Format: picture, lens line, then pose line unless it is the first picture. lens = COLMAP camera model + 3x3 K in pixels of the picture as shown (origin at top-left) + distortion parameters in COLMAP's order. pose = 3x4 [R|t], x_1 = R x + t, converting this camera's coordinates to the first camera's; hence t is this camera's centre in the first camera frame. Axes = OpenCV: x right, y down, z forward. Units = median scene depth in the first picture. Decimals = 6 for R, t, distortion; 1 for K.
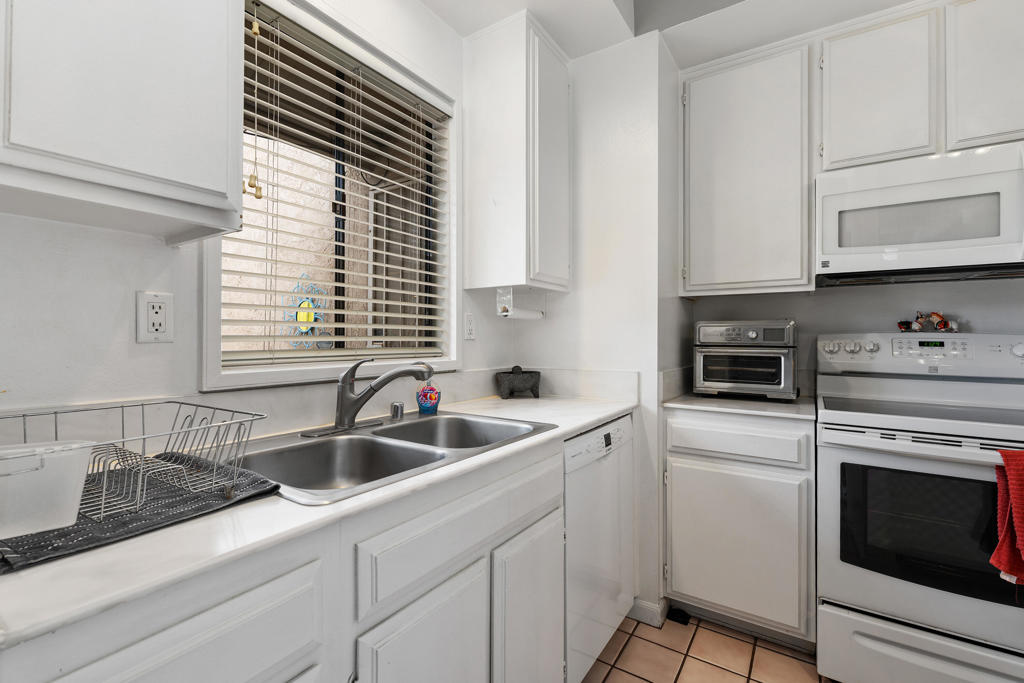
lens RADIAL K [[457.9, 0, 506.5], [0, 457.9, 333.9], [0, 0, 1]] dist [0.000040, 0.001963]
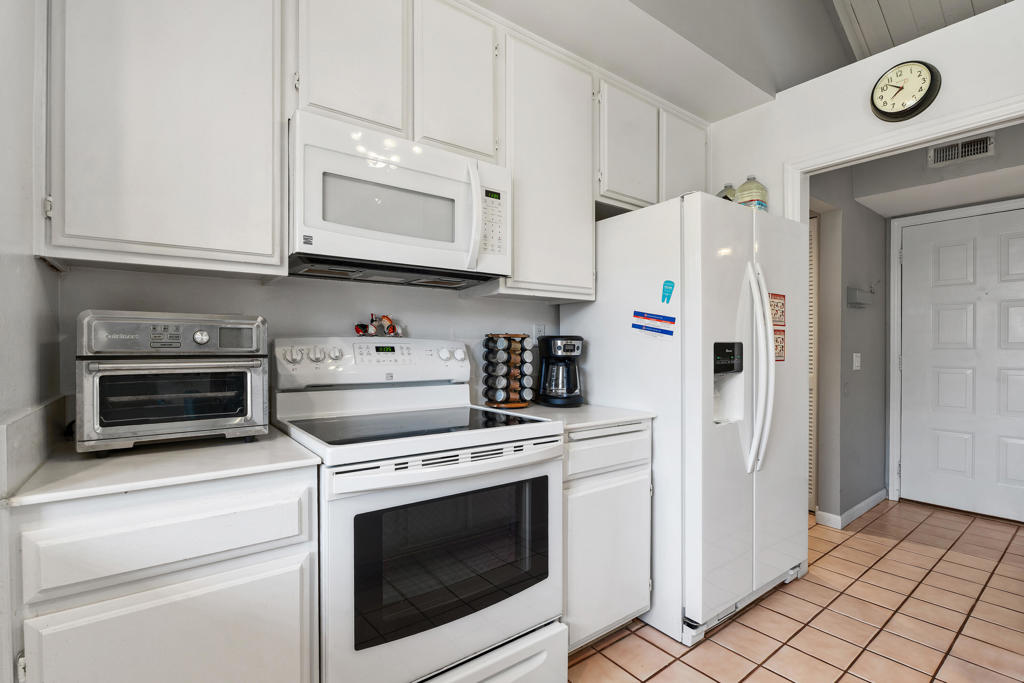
lens RADIAL K [[480.8, 0, 517.0], [0, 480.8, 348.5], [0, 0, 1]] dist [-0.011857, -0.001019]
pose [[0.329659, -0.011290, 0.944033, 0.089123], [-0.007884, 0.999861, 0.014711, 0.004156], [-0.944067, -0.012293, 0.329524, 0.419221]]
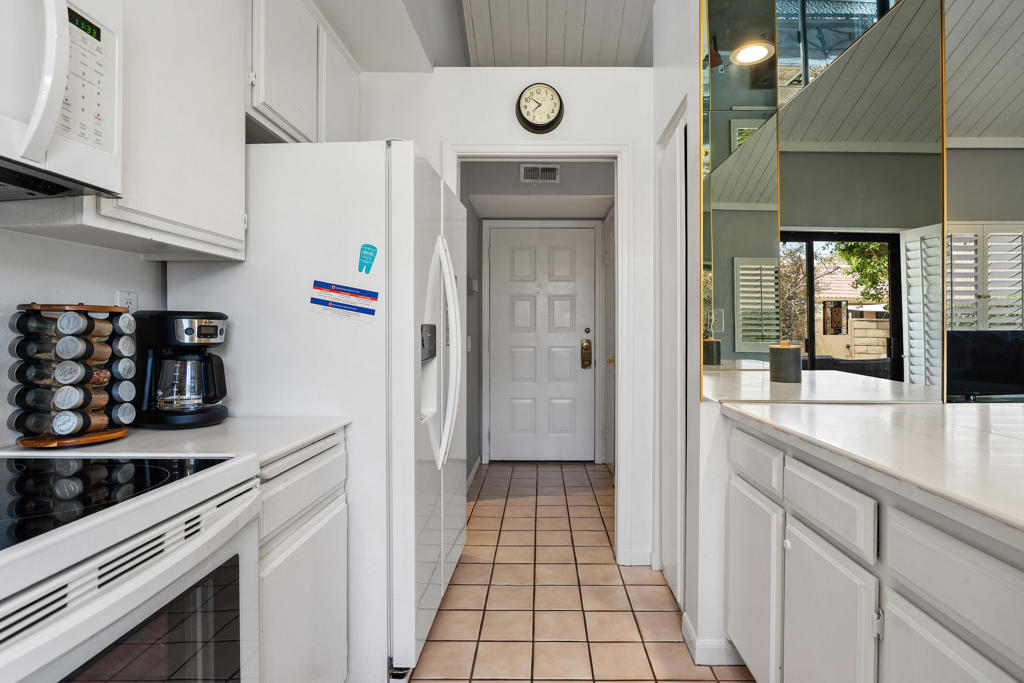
lens RADIAL K [[493.9, 0, 514.0], [0, 493.9, 328.9], [0, 0, 1]] dist [-0.017277, 0.002054]
pose [[-0.540295, -0.006194, 0.841453, 0.346283], [-0.015800, 0.999871, -0.002785, 0.010110], [-0.841327, -0.014799, -0.540323, 0.688031]]
